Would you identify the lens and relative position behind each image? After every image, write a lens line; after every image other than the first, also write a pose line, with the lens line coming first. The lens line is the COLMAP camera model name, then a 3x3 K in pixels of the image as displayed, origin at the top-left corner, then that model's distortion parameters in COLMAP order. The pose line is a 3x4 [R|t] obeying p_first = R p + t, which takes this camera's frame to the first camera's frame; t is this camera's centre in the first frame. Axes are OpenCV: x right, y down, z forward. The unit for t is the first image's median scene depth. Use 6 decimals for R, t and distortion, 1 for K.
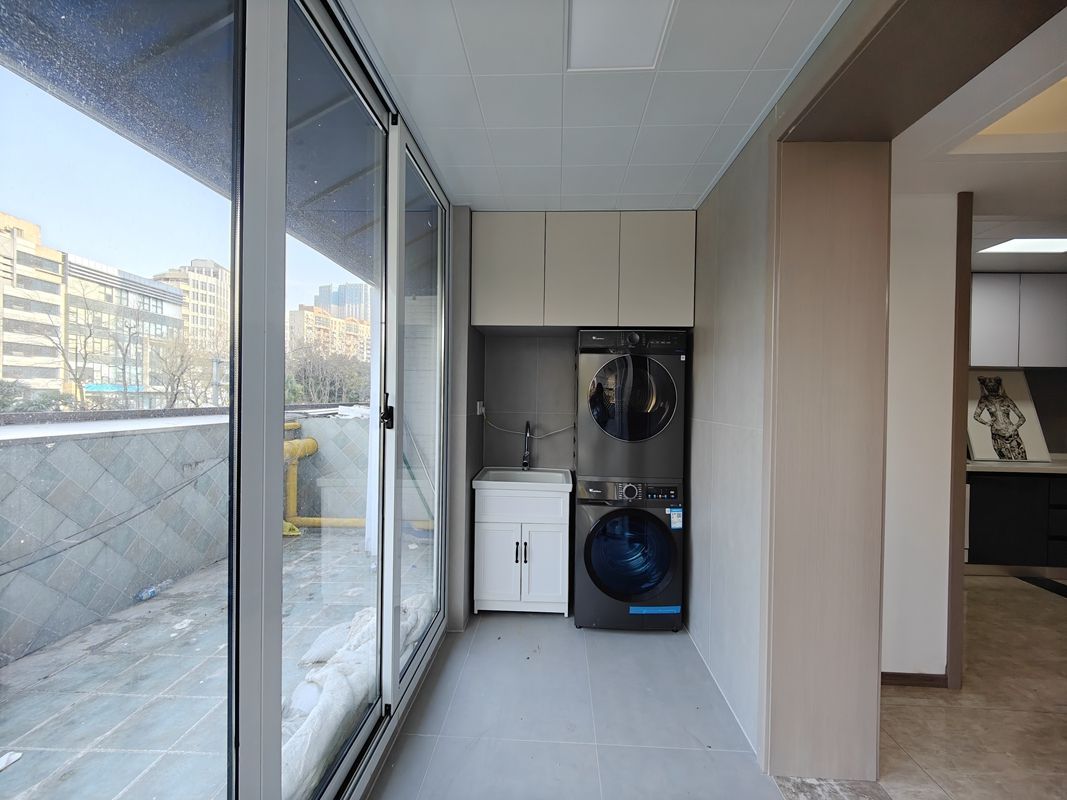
lens RADIAL K [[464.2, 0, 539.9], [0, 464.2, 400.9], [0, 0, 1]] dist [0.009599, -0.002752]
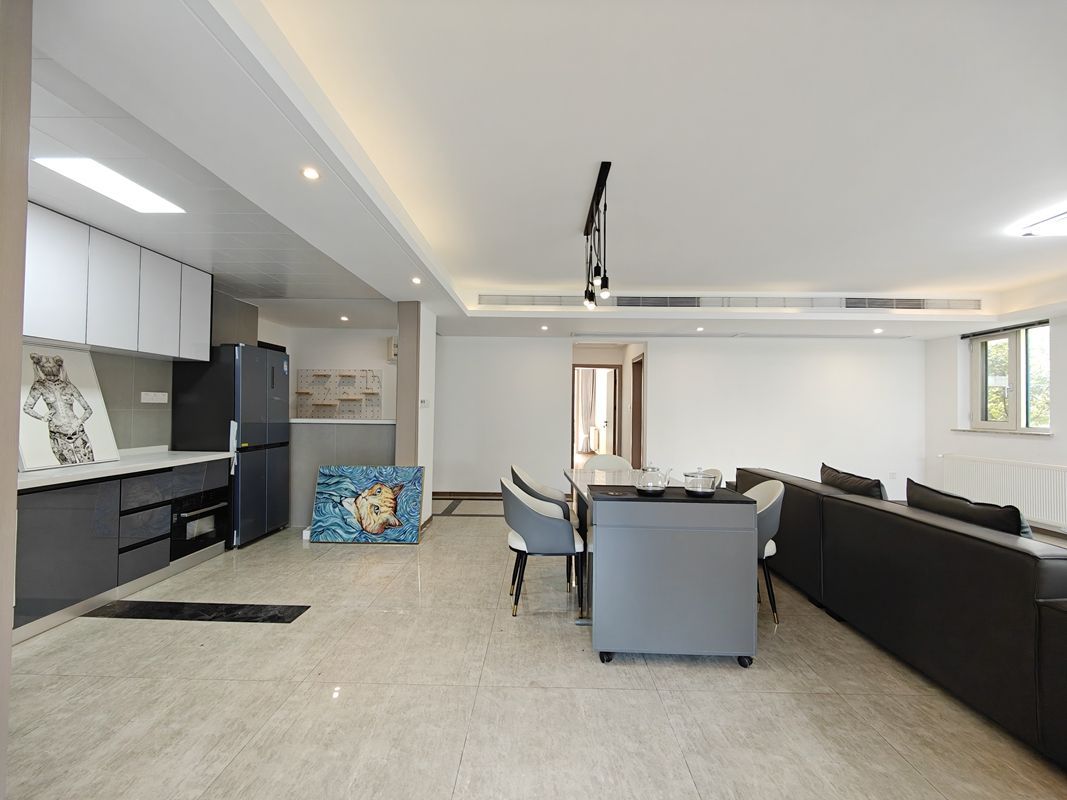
lens RADIAL K [[464.2, 0, 536.0], [0, 464.2, 396.0], [0, 0, 1]] dist [0.009599, -0.002752]
pose [[-0.022437, 0.010602, 0.999692, 0.205262], [-0.007274, 0.999916, -0.010768, 0.016022], [-0.999722, -0.007513, -0.022358, 0.242146]]
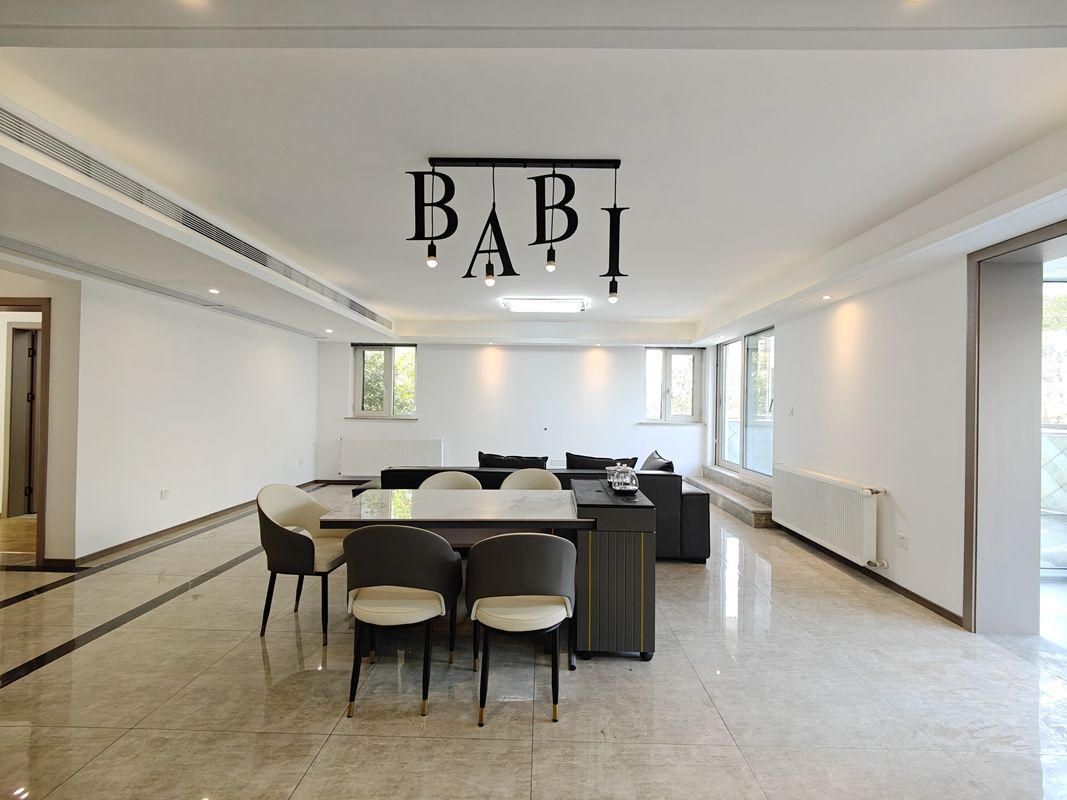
lens RADIAL K [[464.2, 0, 541.0], [0, 464.2, 393.8], [0, 0, 1]] dist [0.009599, -0.002752]
pose [[-0.998586, -0.036858, -0.038299, 0.963250], [-0.036126, 0.999154, -0.019629, 0.010385], [0.038990, -0.018218, -0.999074, 0.751220]]
